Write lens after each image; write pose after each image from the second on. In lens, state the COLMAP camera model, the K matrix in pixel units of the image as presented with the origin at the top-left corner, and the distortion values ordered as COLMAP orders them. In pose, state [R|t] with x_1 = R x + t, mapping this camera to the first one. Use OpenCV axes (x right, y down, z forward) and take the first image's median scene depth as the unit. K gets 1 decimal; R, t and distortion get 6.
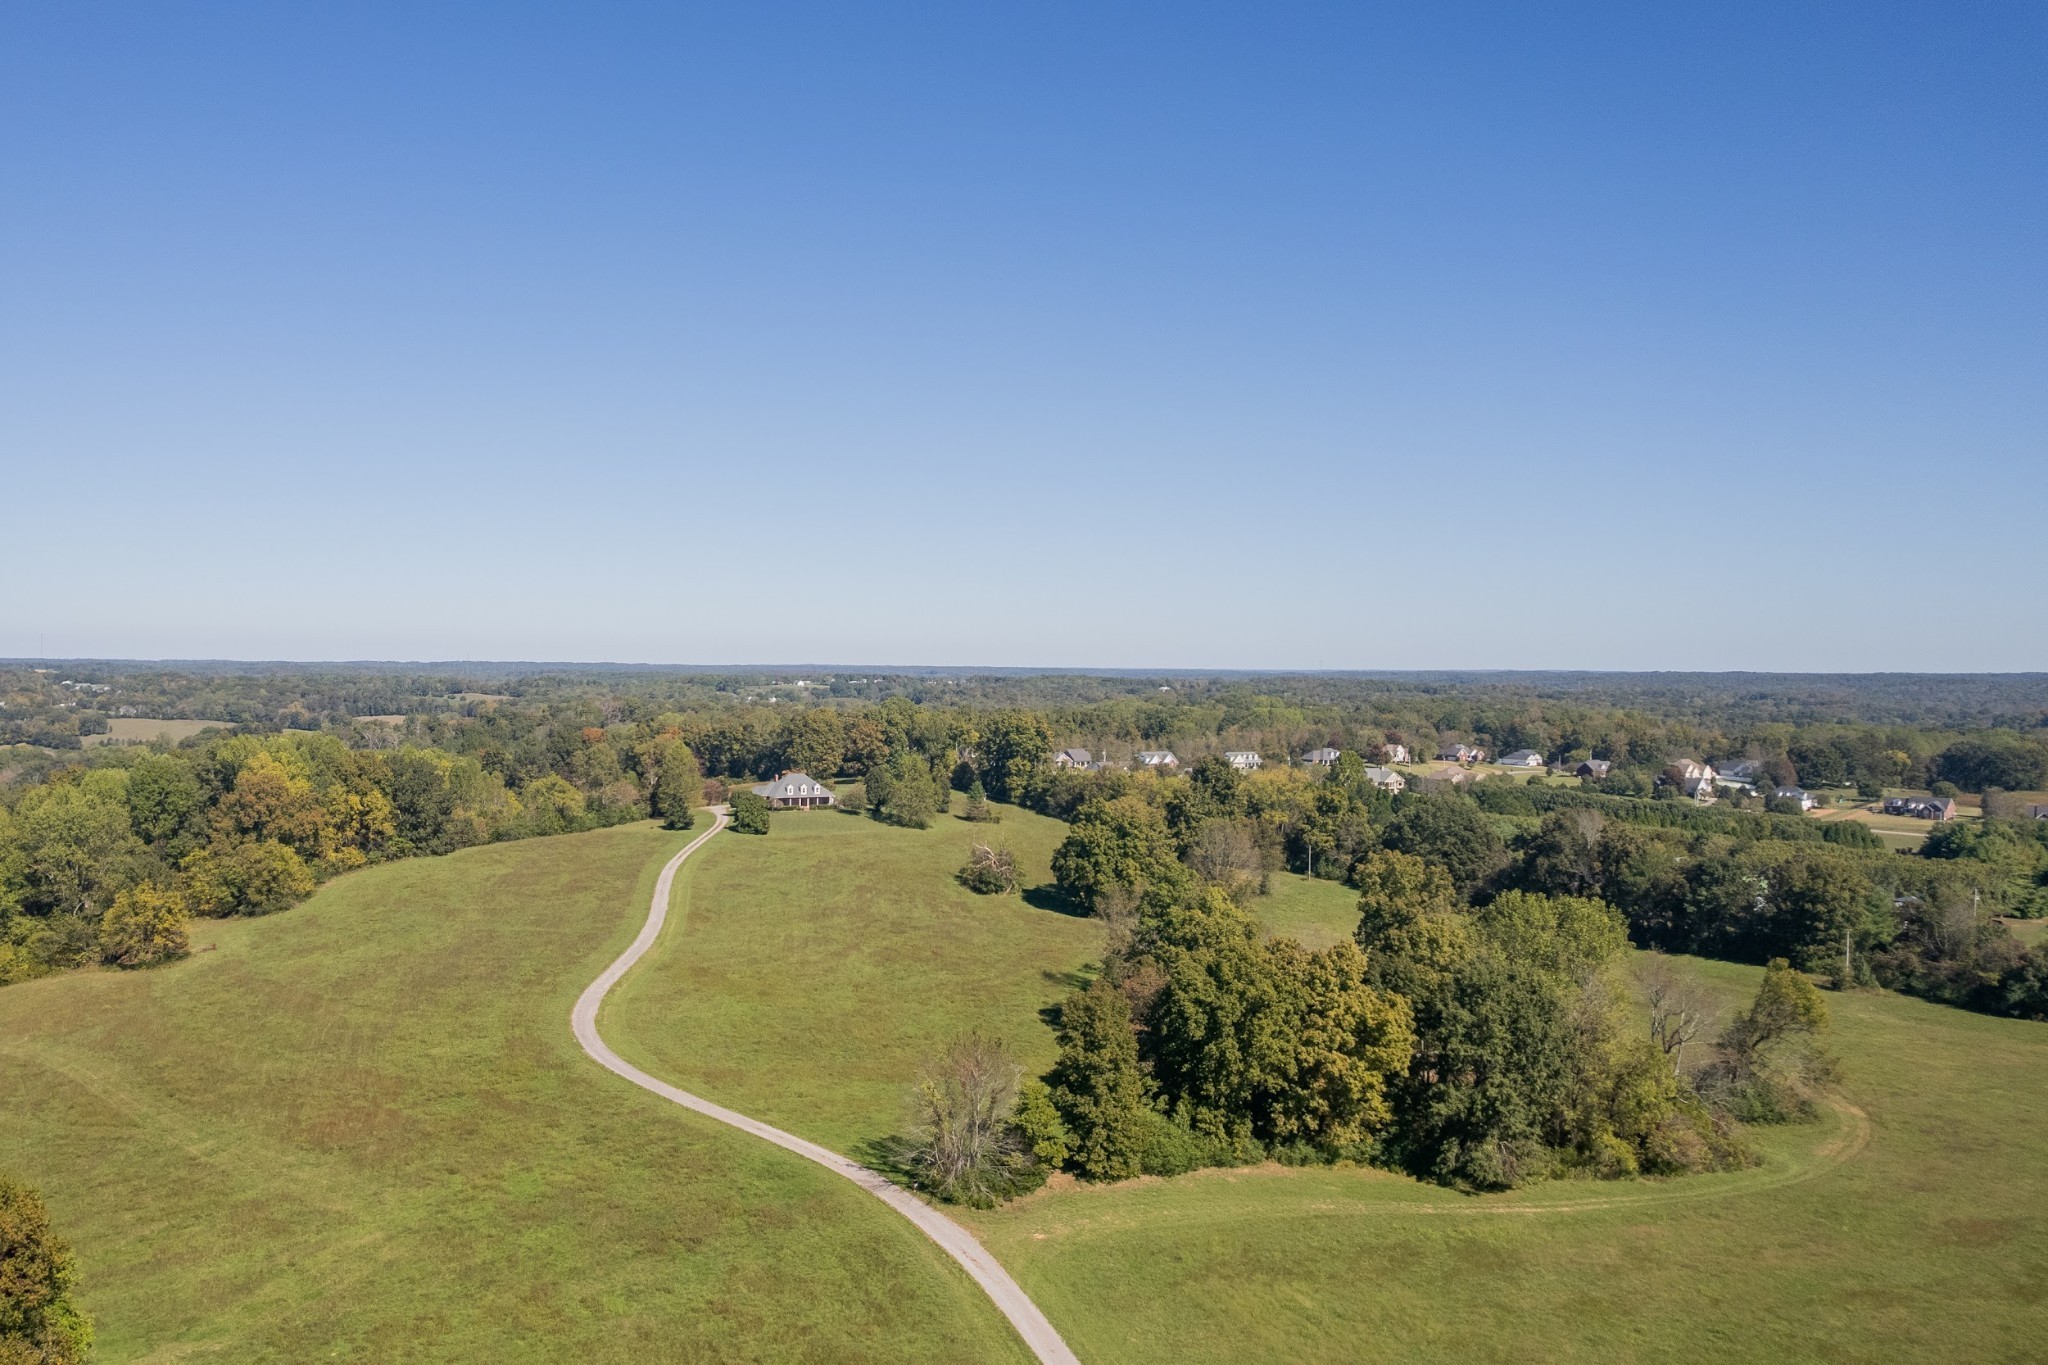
lens RADIAL K [[1387.1, 0, 1024.0], [0, 1387.1, 682.5], [0, 0, 1]] dist [-0.055845, 0.076665]
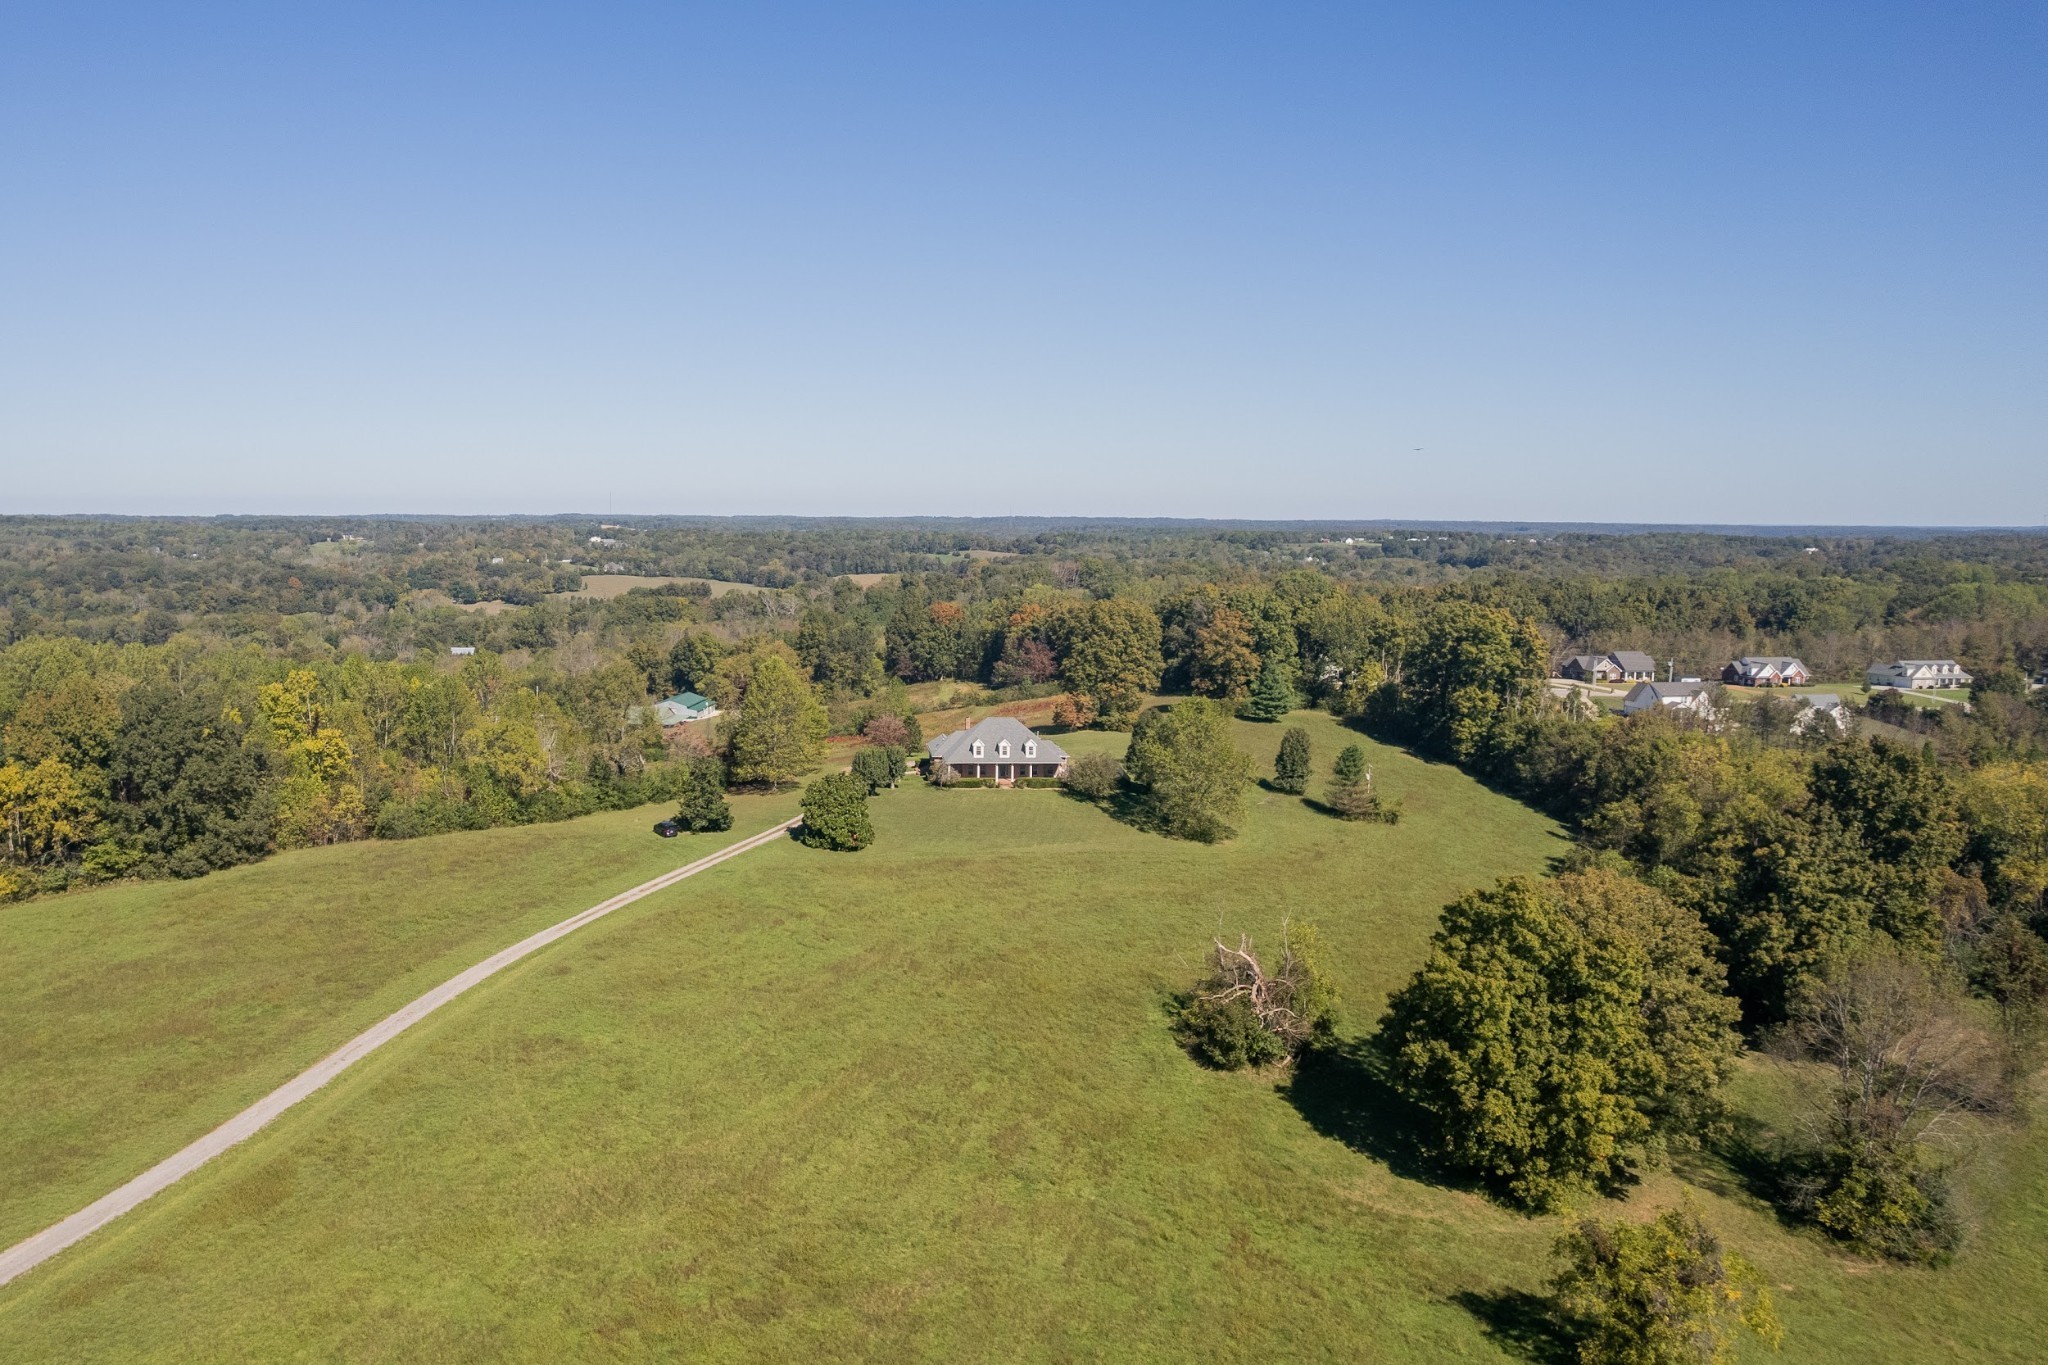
lens RADIAL K [[1387.1, 0, 1024.0], [0, 1387.1, 682.5], [0, 0, 1]] dist [-0.055845, 0.076665]
pose [[0.913065, 0.046502, -0.405155, 0.052894], [-0.004172, 0.994491, 0.104742, -0.004732], [0.407793, -0.093946, 0.908228, 0.394797]]
